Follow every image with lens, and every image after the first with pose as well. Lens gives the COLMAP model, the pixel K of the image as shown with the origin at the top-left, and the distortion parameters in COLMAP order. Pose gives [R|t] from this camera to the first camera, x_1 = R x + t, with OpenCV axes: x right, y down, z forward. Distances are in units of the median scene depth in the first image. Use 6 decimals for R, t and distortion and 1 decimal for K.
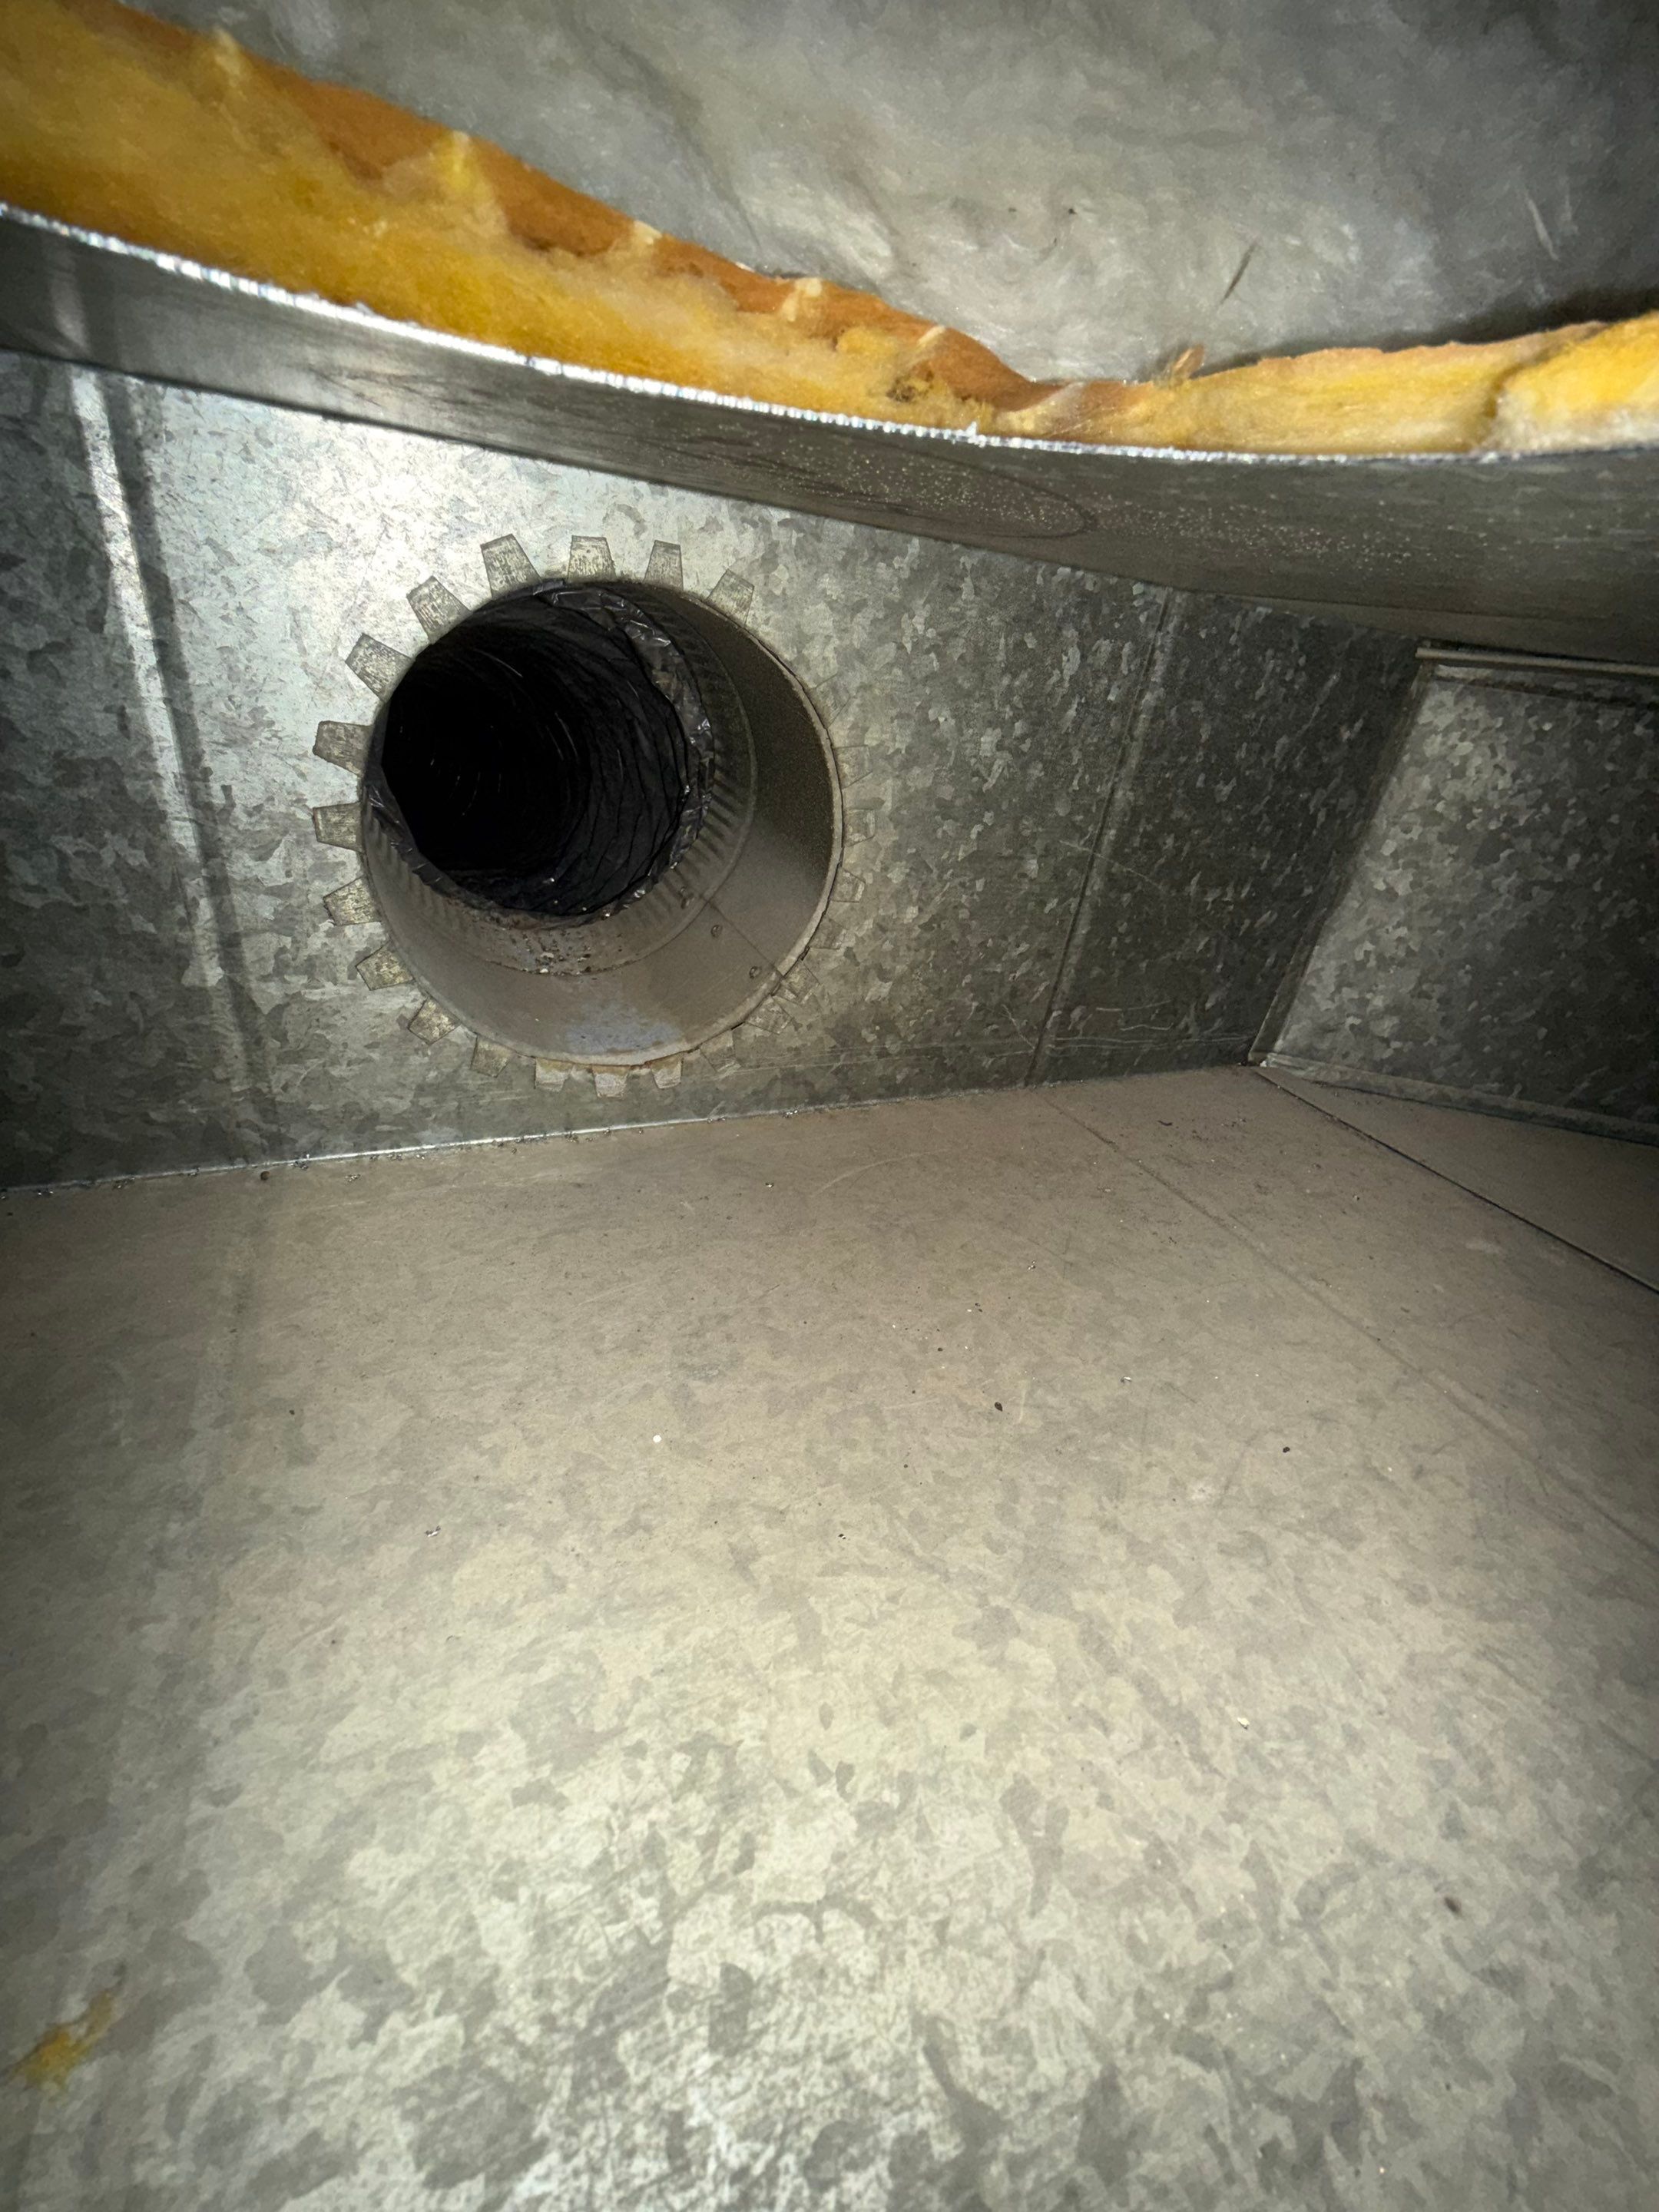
lens RADIAL K [[880.0, 0, 830.0], [0, 880.0, 1110.1], [0, 0, 1]] dist [-0.000203, 0.000460]
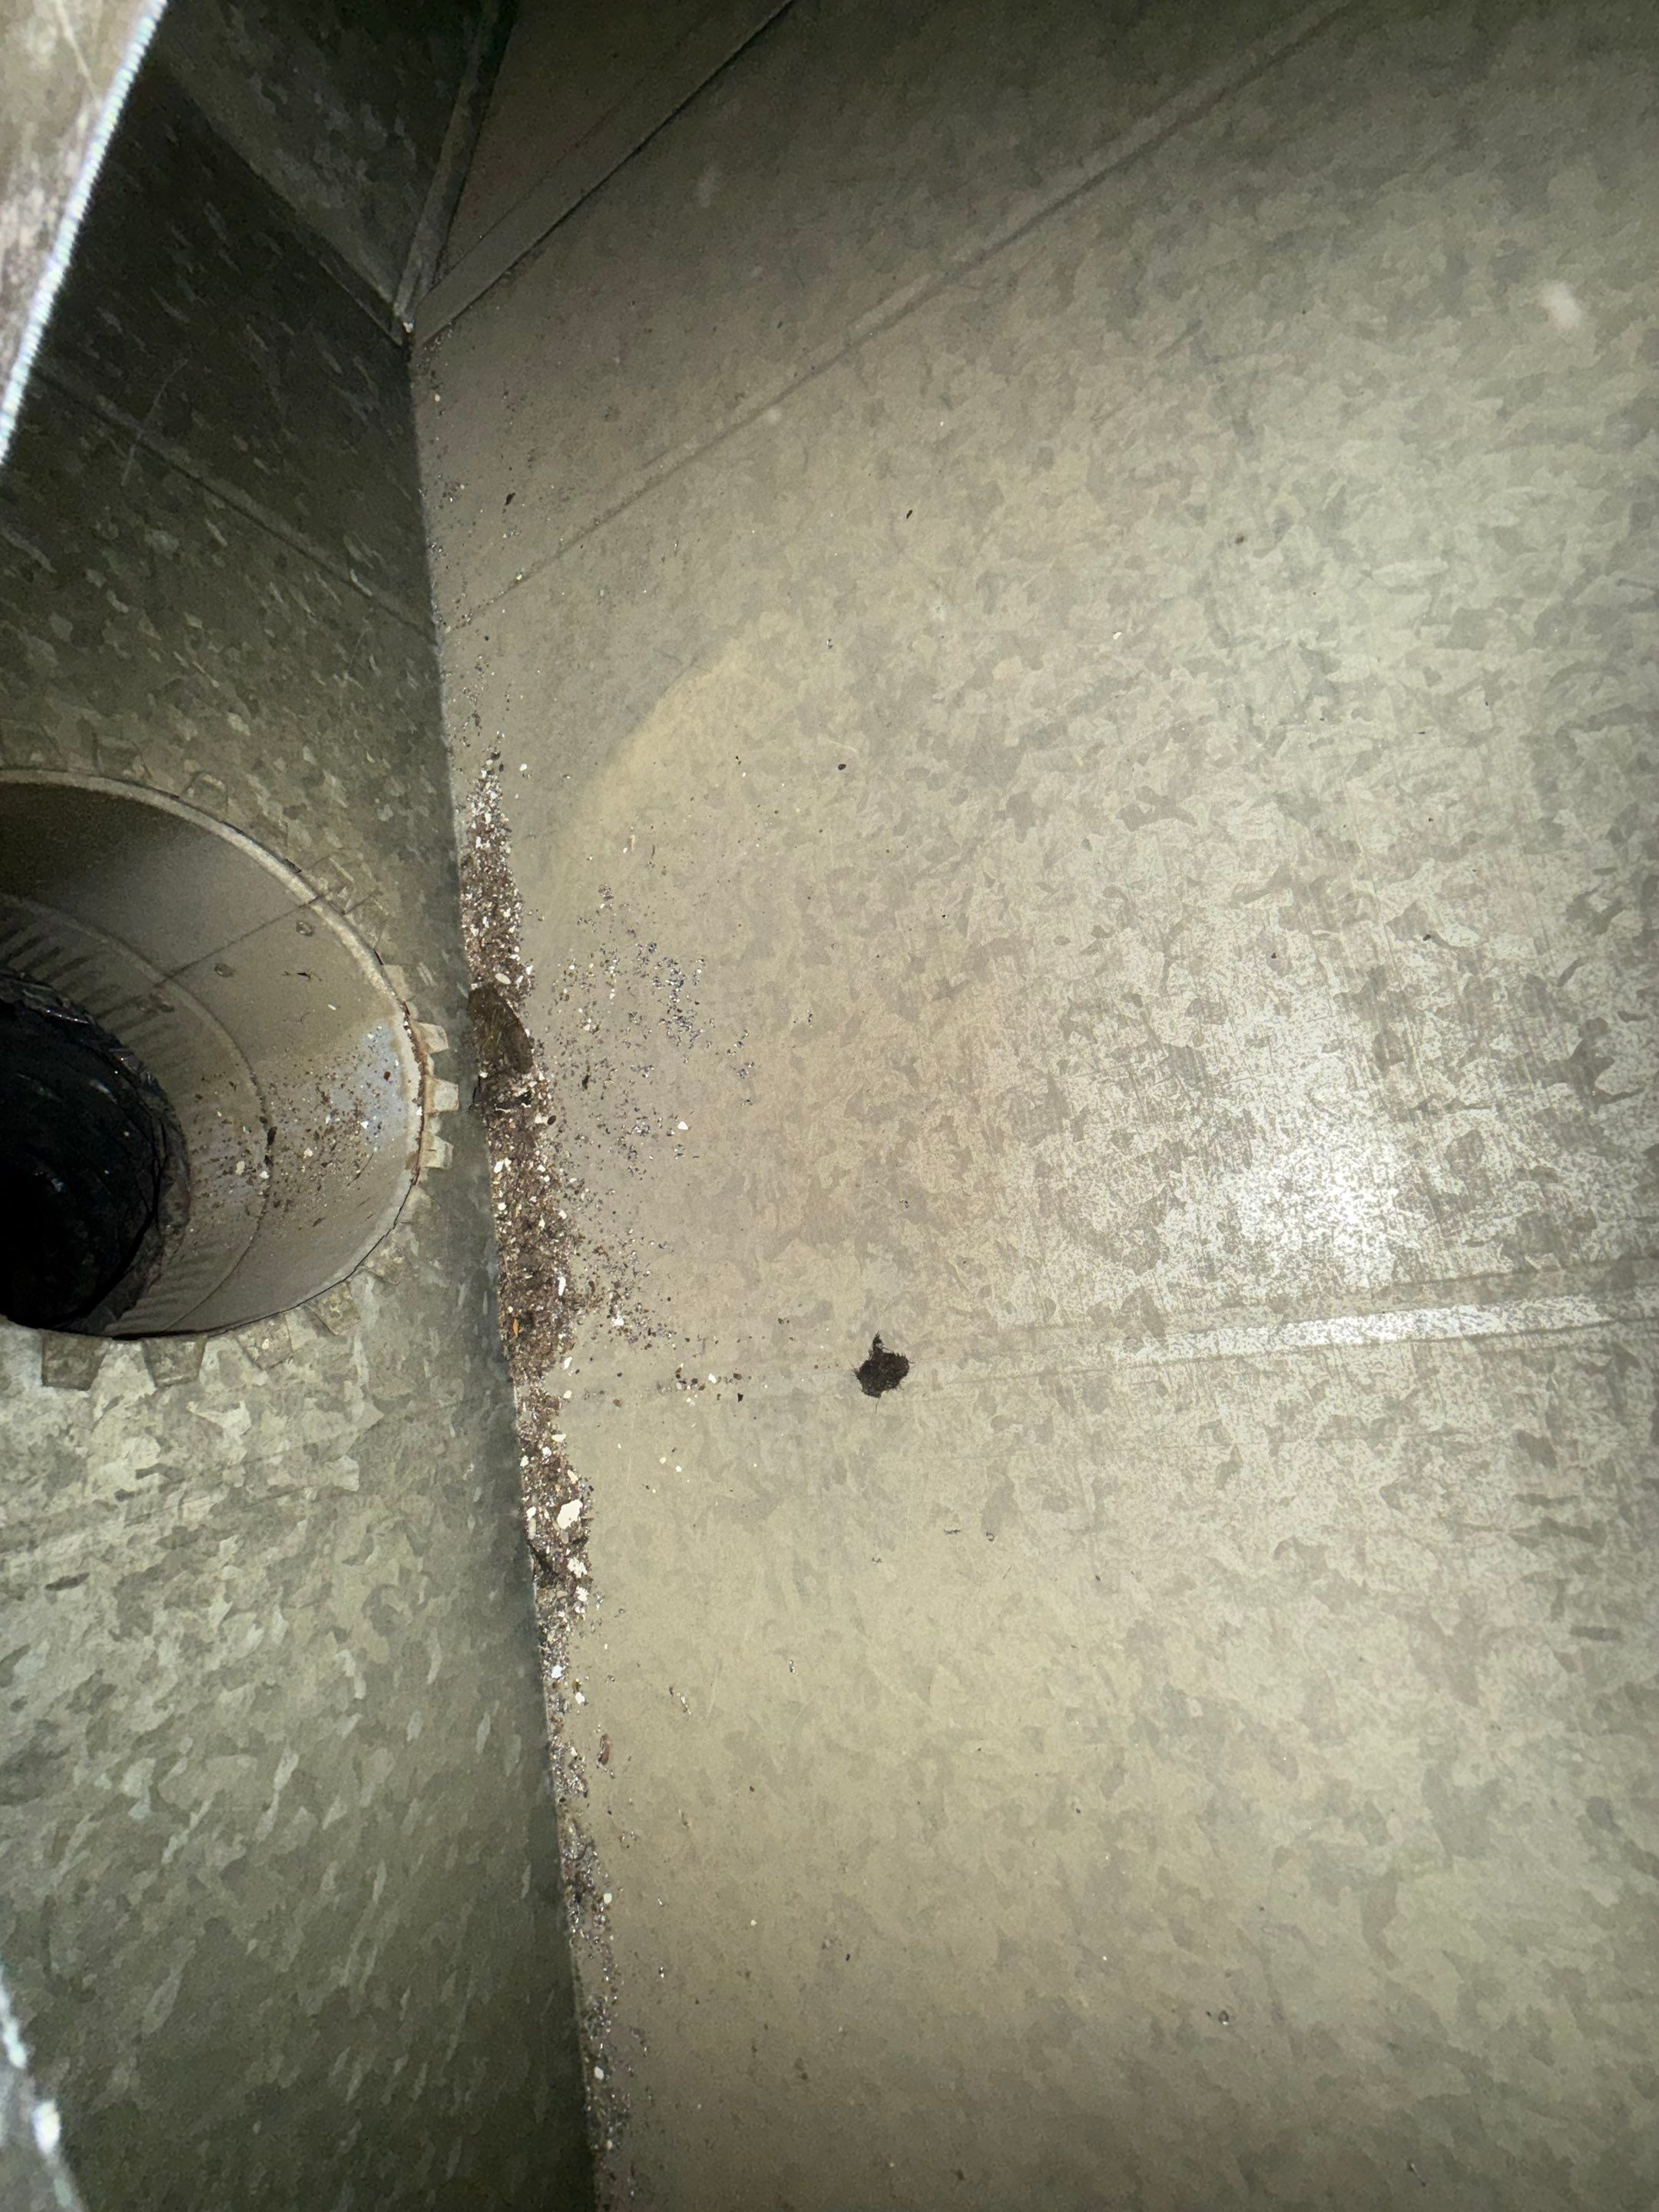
lens RADIAL K [[880.0, 0, 827.7], [0, 880.0, 1108.3], [0, 0, 1]] dist [-0.000203, 0.000460]
pose [[0.149512, -0.978803, -0.139966, -0.055170], [0.834610, 0.049030, 0.548655, -0.180955], [-0.530163, -0.198847, 0.824249, -0.025091]]
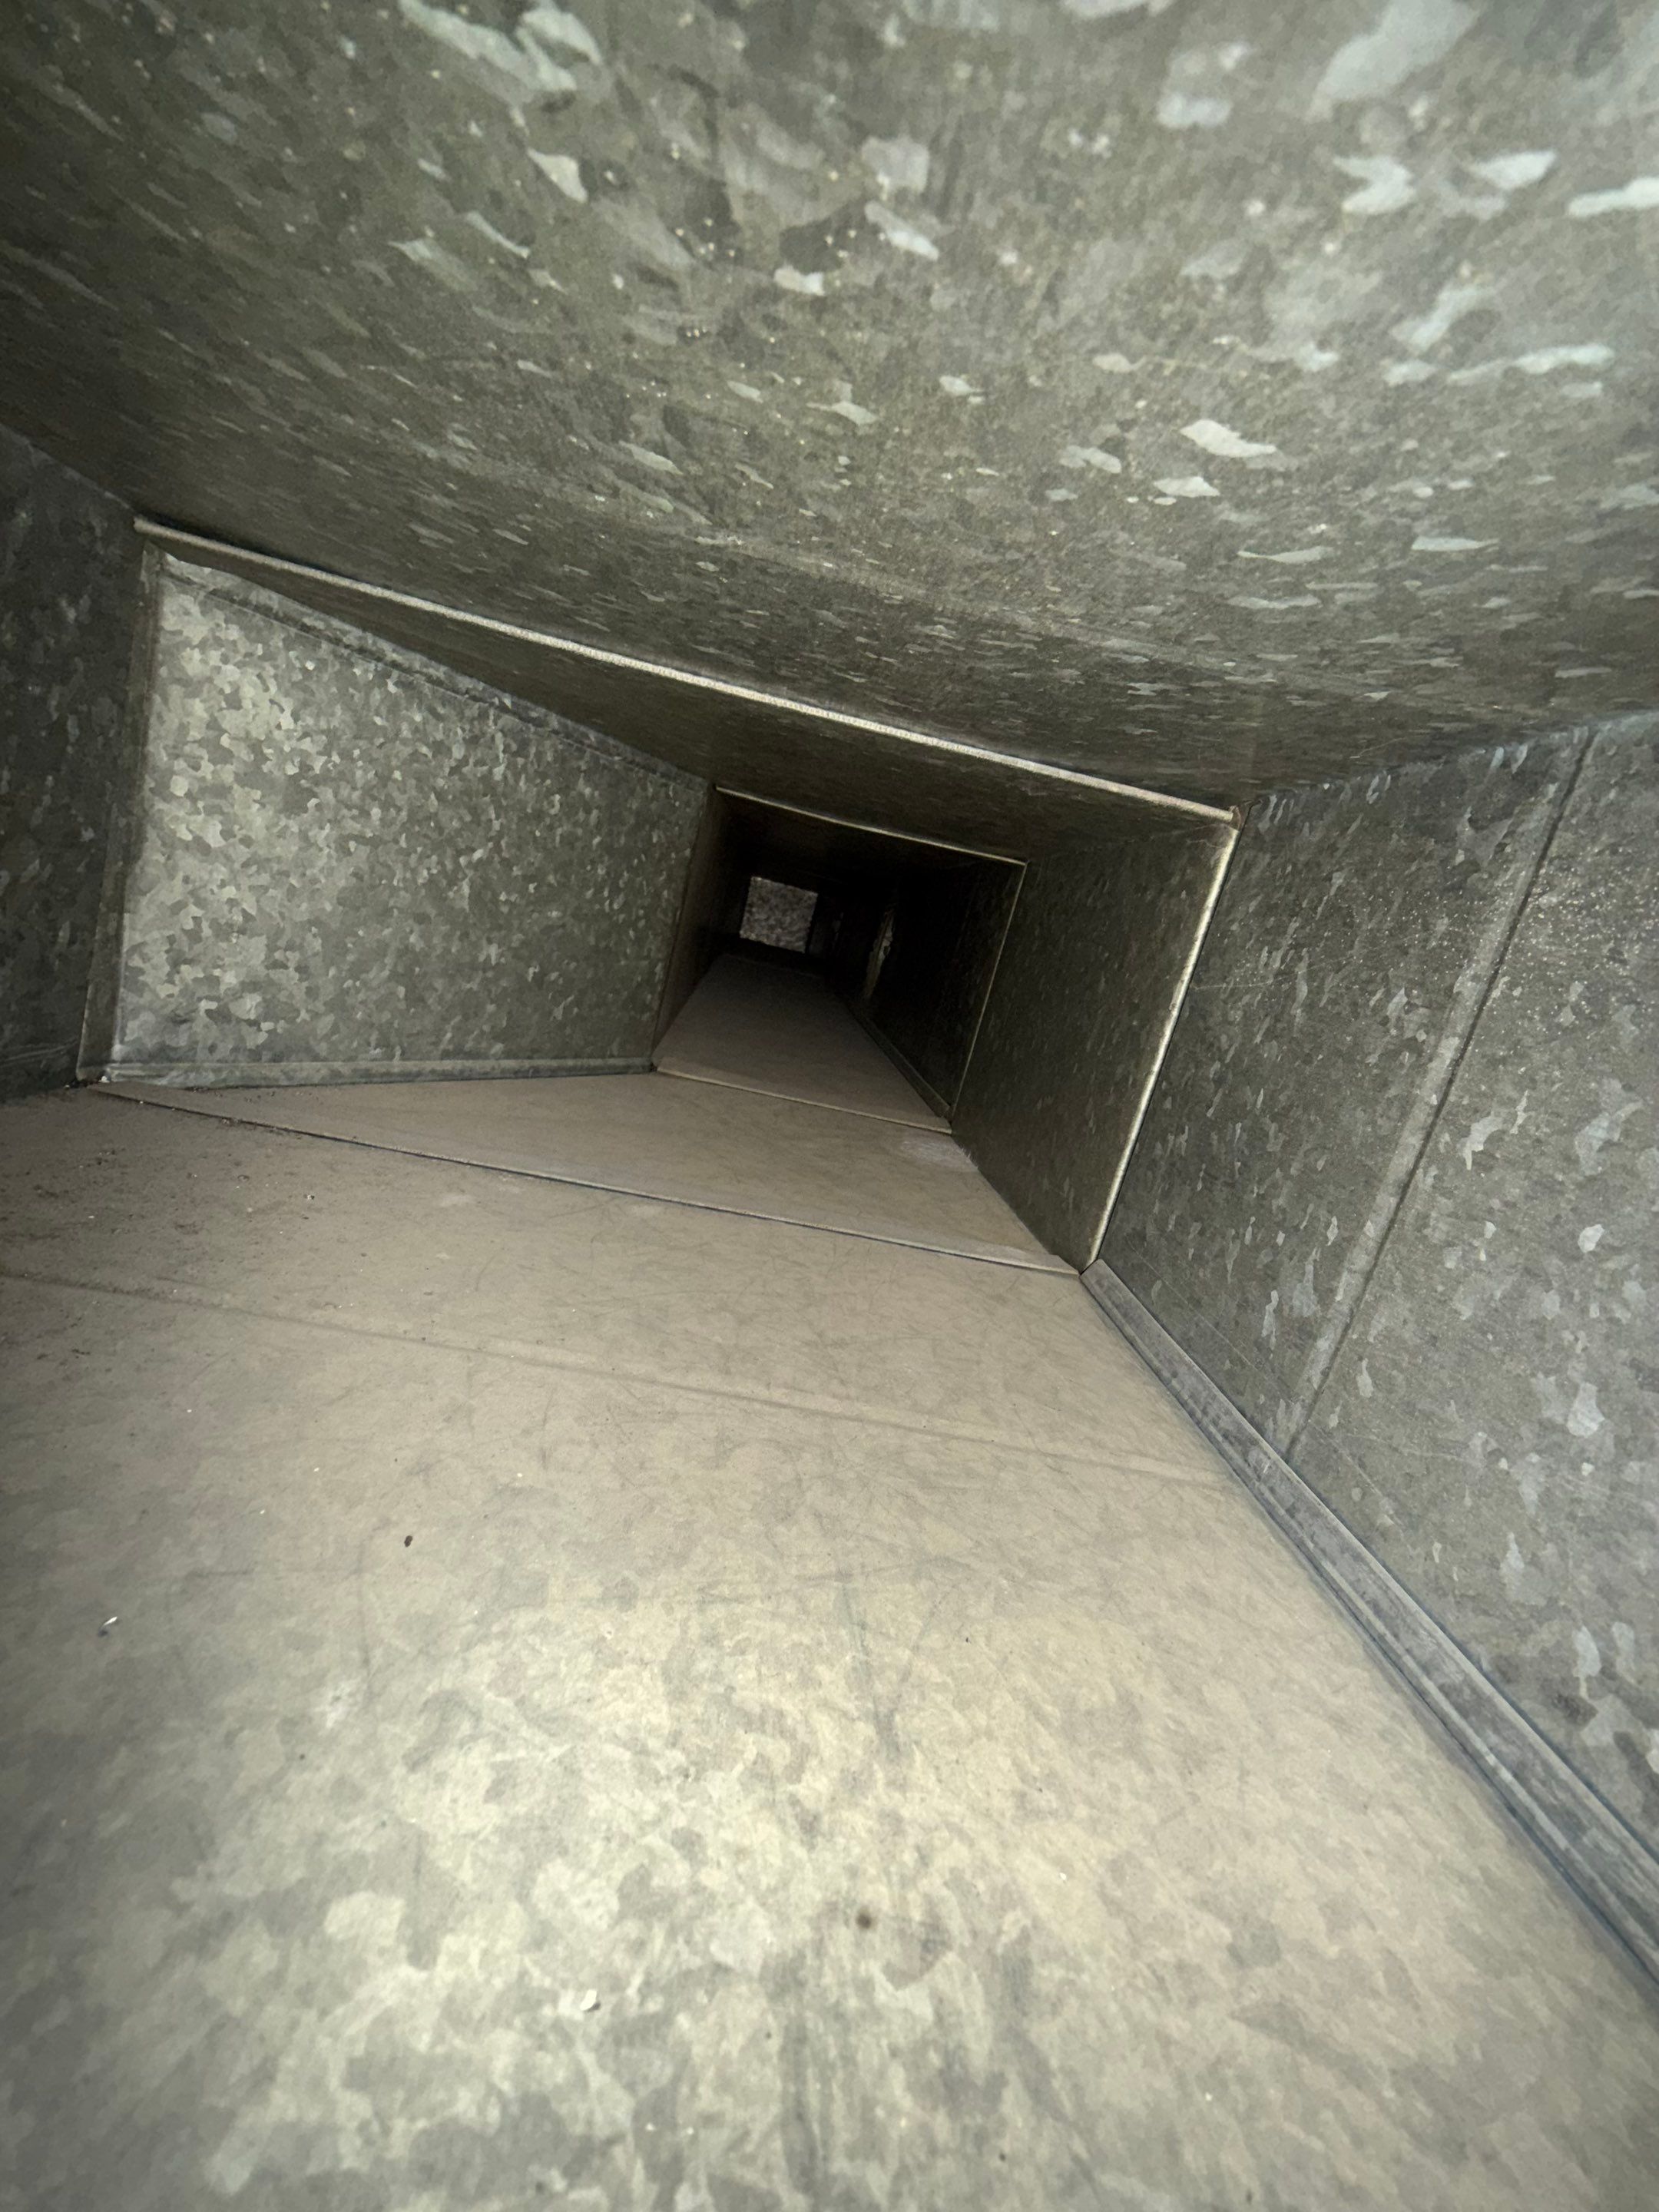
lens RADIAL K [[880.0, 0, 830.3], [0, 880.0, 1111.6], [0, 0, 1]] dist [-0.000203, 0.000460]
pose [[0.359556, -0.234162, 0.903265, 0.056057], [0.258664, 0.955079, 0.144629, 0.029713], [-0.896556, 0.181640, 0.403973, 0.220154]]
